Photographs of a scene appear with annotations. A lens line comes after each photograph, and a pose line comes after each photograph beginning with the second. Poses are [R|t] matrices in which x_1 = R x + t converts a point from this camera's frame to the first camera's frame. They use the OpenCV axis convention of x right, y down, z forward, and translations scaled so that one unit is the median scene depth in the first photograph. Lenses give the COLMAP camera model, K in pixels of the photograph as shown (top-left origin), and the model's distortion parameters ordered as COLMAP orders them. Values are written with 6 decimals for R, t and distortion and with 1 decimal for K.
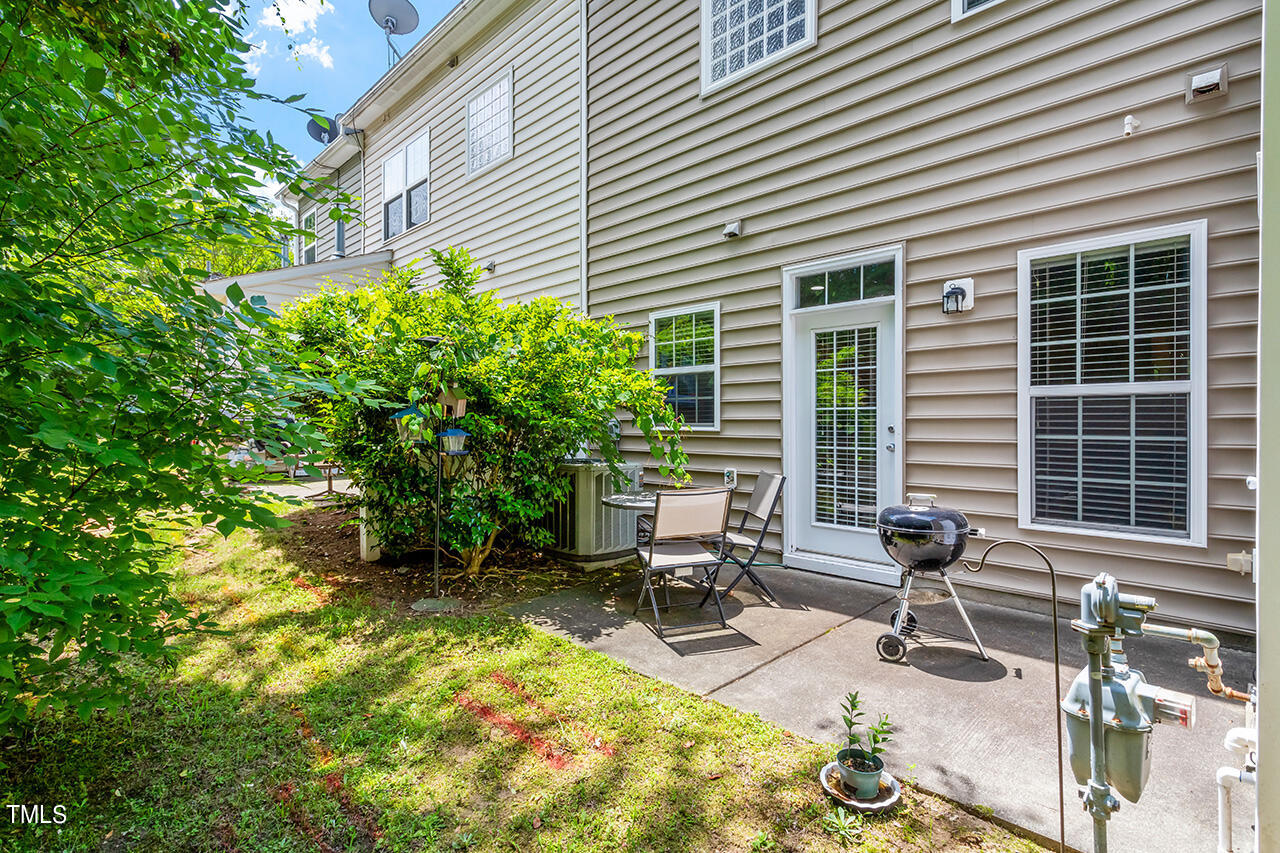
lens RADIAL K [[616.2, 0, 640.0], [0, 616.2, 426.5], [0, 0, 1]] dist [0.000737, 0.000273]
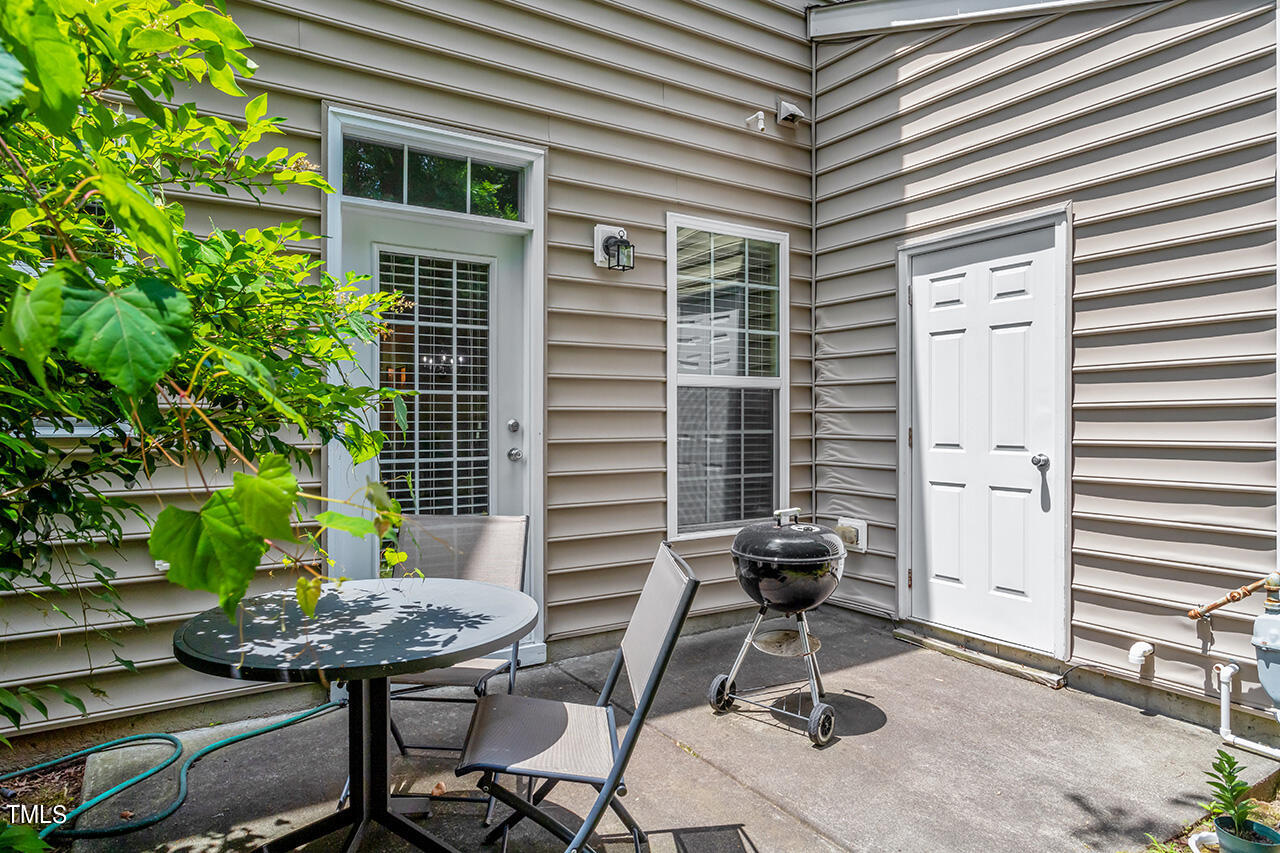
lens RADIAL K [[754.2, 0, 640.0], [0, 754.2, 426.5], [0, 0, 1]] dist [-0.003743, -0.000529]
pose [[0.229673, -0.003864, 0.973260, -0.355455], [0.011395, 0.999934, 0.001281, 0.005641], [-0.973201, 0.010796, 0.229702, 0.721207]]
